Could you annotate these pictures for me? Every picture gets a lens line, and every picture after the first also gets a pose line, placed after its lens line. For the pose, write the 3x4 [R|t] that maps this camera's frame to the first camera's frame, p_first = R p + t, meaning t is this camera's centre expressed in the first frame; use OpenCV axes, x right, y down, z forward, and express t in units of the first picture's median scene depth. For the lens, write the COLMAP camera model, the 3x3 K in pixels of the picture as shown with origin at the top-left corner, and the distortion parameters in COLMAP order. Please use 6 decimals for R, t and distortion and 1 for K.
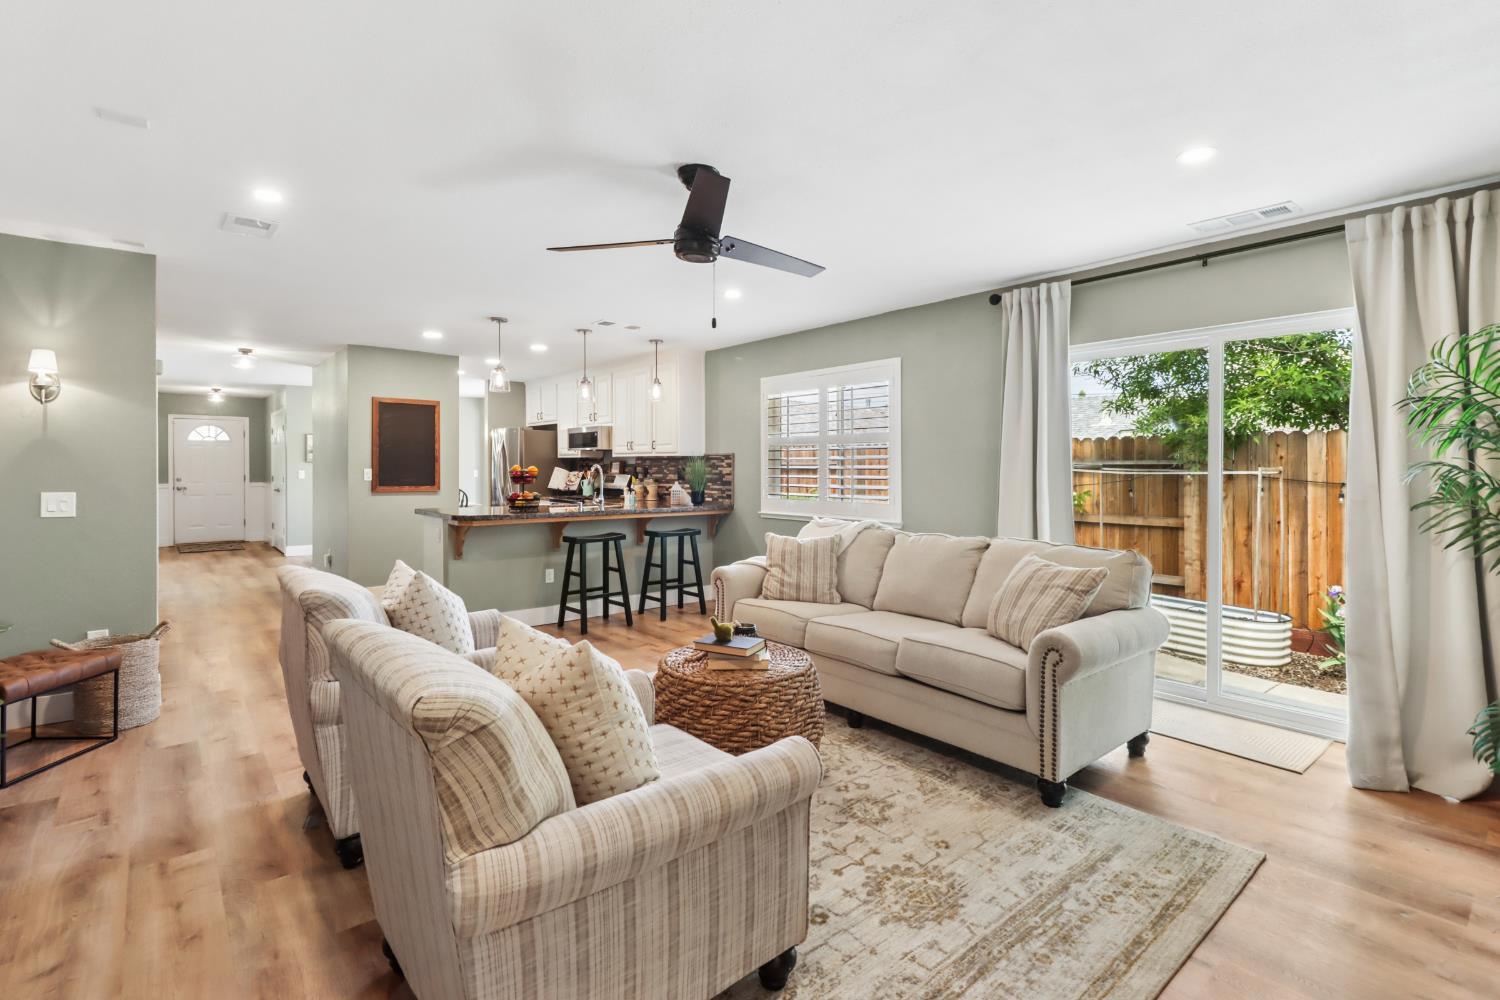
lens RADIAL K [[694.8, 0, 748.4], [0, 694.8, 471.7], [0, 0, 1]] dist [0.015201, -0.011202]
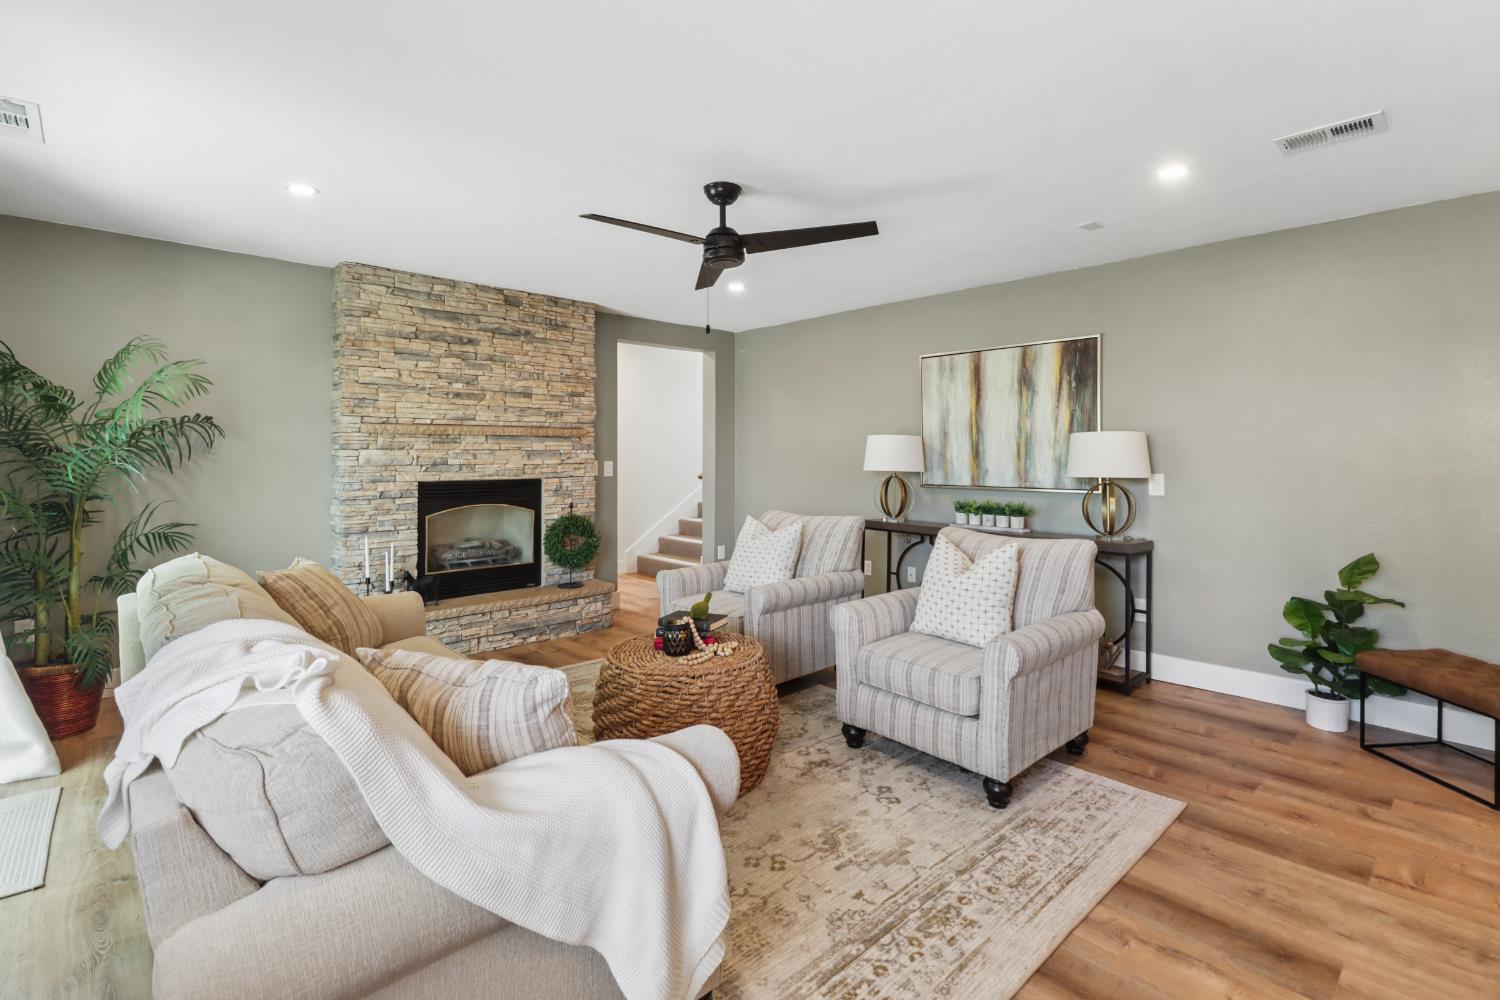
lens RADIAL K [[694.8, 0, 758.5], [0, 694.8, 451.7], [0, 0, 1]] dist [0.015201, -0.011202]
pose [[-0.998412, -0.001812, -0.056297, -0.026275], [-0.001984, 0.999994, 0.002990, -0.004427], [0.056291, 0.003097, -0.998410, 0.855936]]
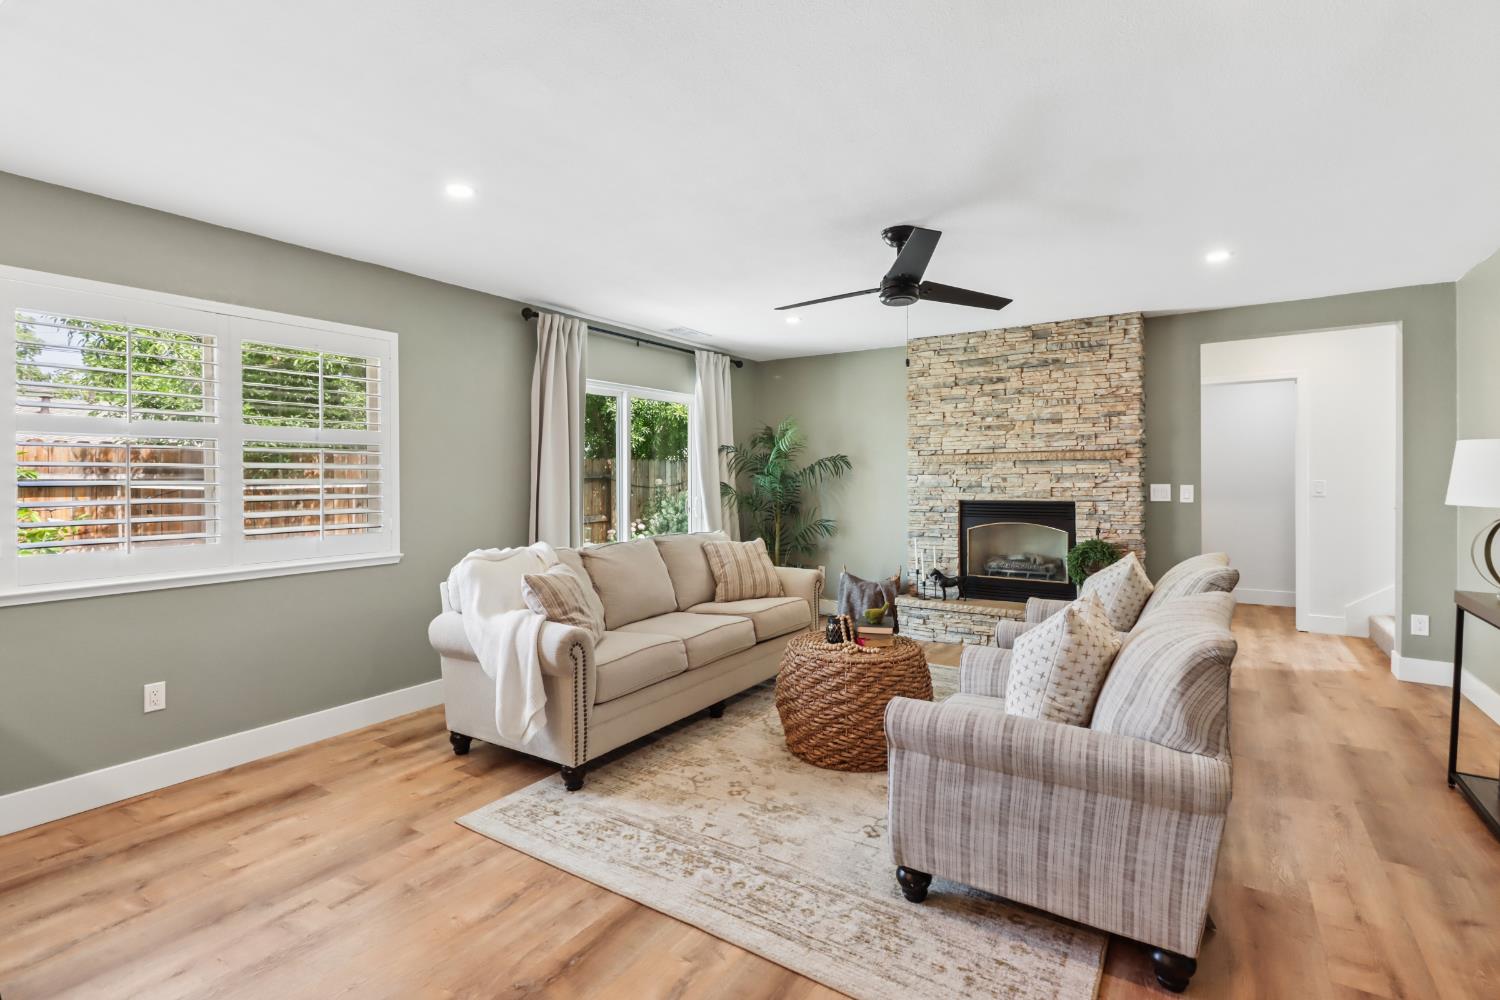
lens RADIAL K [[694.8, 0, 763.9], [0, 694.8, 479.9], [0, 0, 1]] dist [0.015201, -0.011202]
pose [[-0.301282, -0.001101, 0.953534, -0.462579], [0.012305, 0.999912, 0.005042, -0.004358], [-0.953456, 0.013252, -0.301242, 0.643137]]
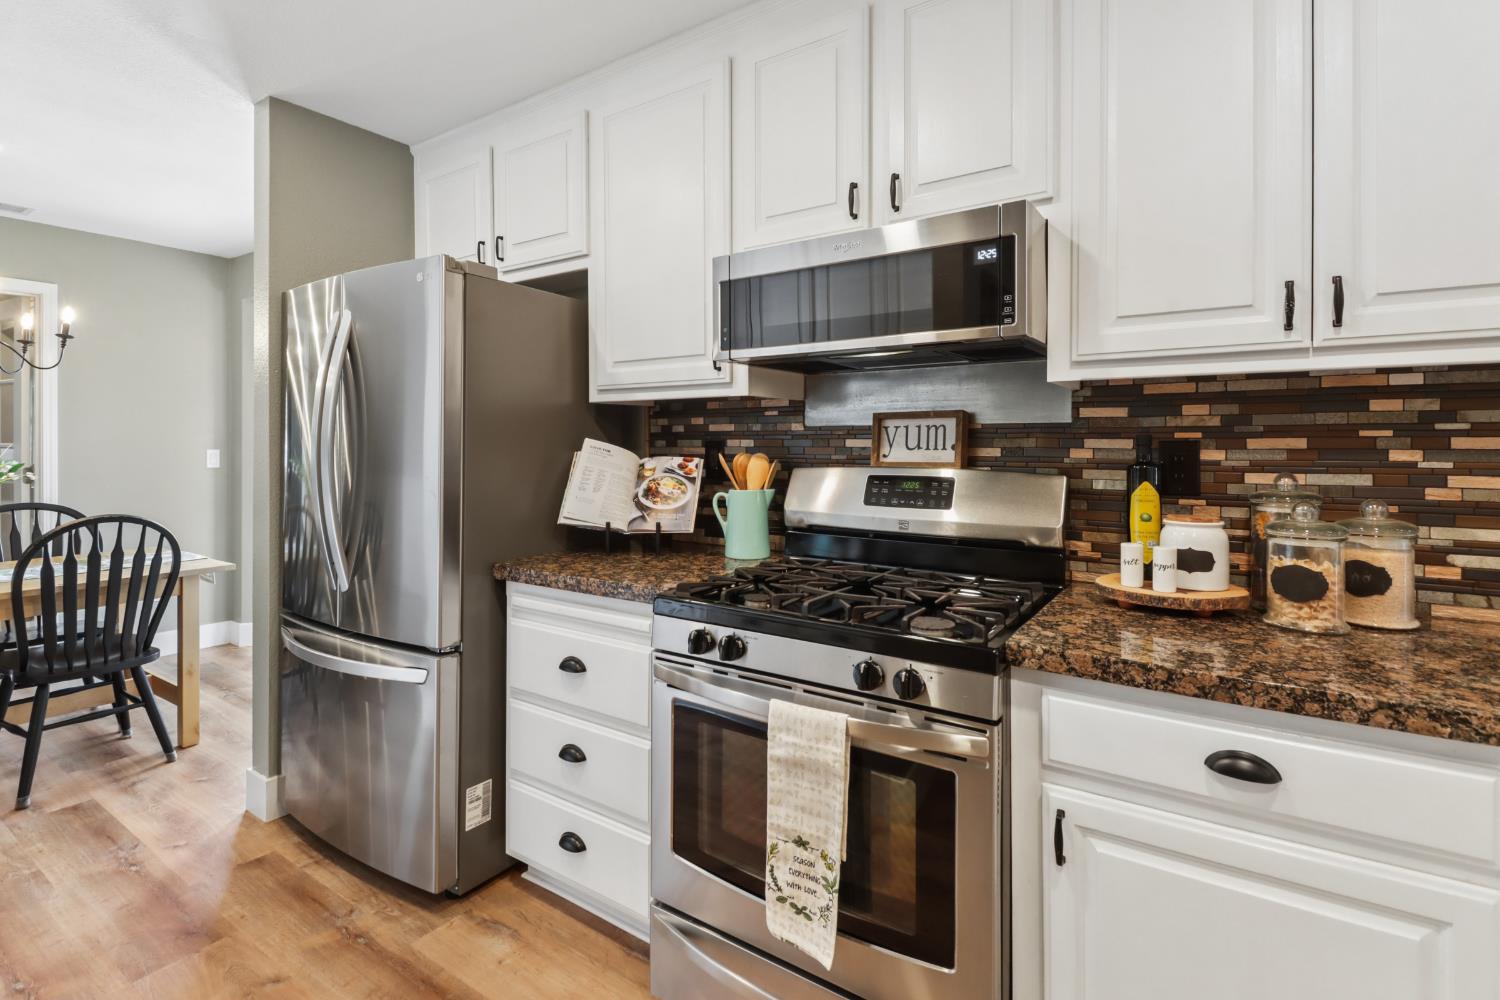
lens RADIAL K [[694.8, 0, 761.7], [0, 694.8, 444.0], [0, 0, 1]] dist [0.015201, -0.011202]
pose [[0.959494, 0.004434, 0.281693, -0.376970], [-0.000976, 0.999922, -0.012414, -0.002250], [-0.281727, 0.011637, 0.959424, 0.970482]]
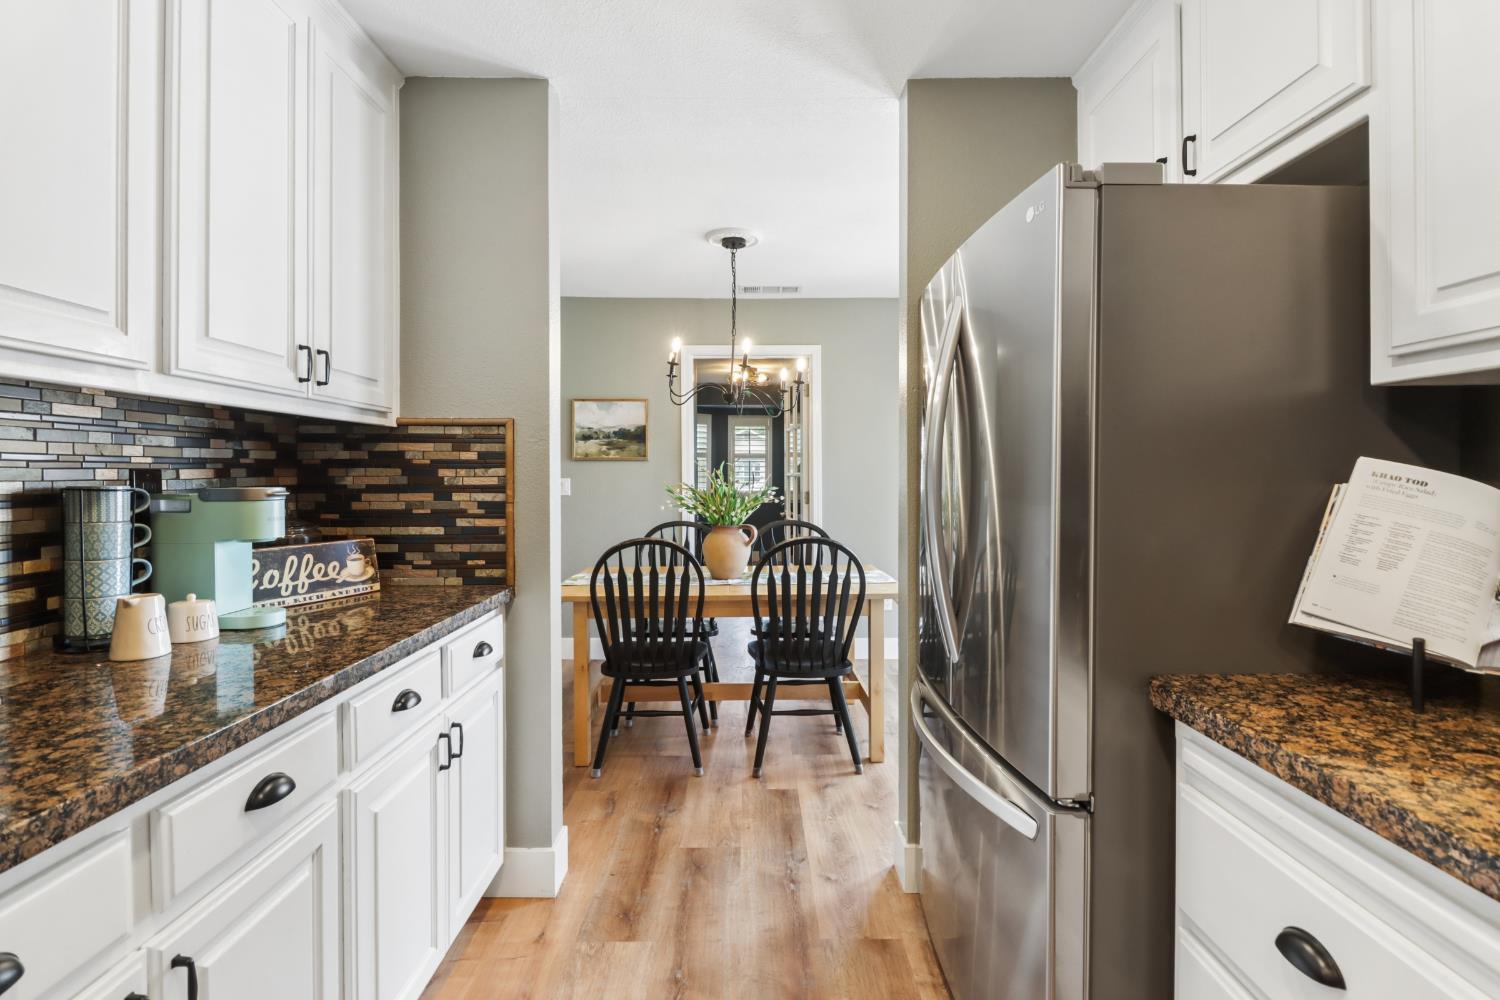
lens RADIAL K [[694.8, 0, 748.3], [0, 694.8, 484.3], [0, 0, 1]] dist [0.015201, -0.011202]
pose [[0.763622, 0.008792, -0.645604, -0.367861], [-0.003481, 0.999949, 0.009500, -0.003685], [0.645654, -0.005007, 0.763614, 1.093685]]
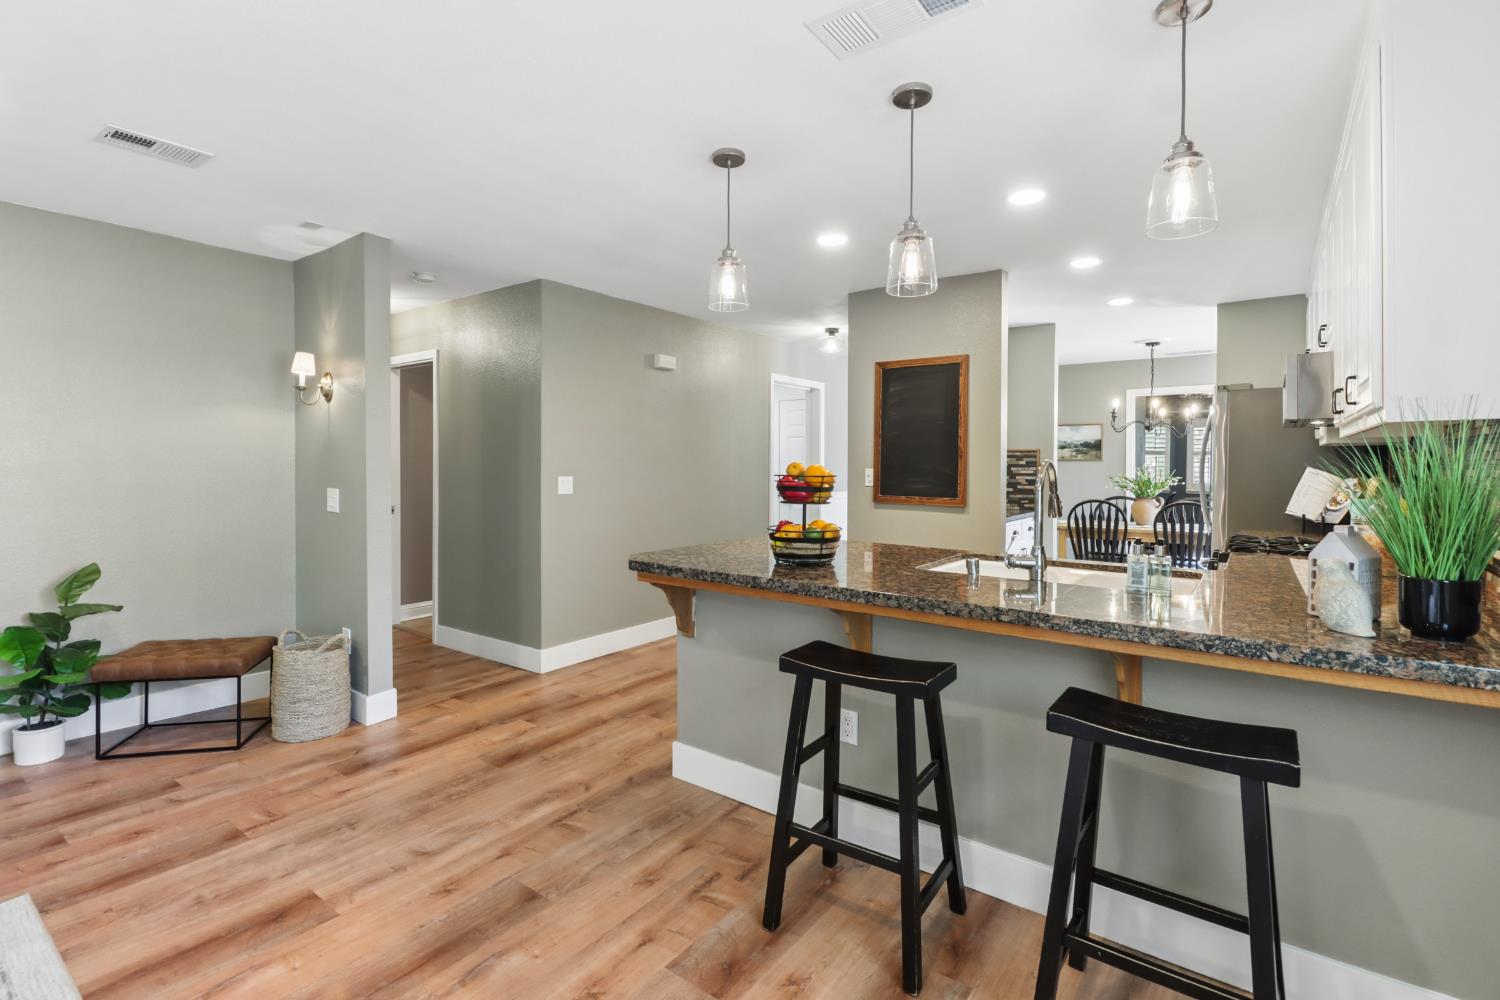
lens RADIAL K [[694.8, 0, 749.3], [0, 694.8, 466.6], [0, 0, 1]] dist [0.015201, -0.011202]
pose [[0.230606, 0.003028, -0.973043, 0.091684], [-0.011058, 0.999939, 0.000491, -0.004884], [0.972984, 0.010646, 0.230625, 0.726572]]
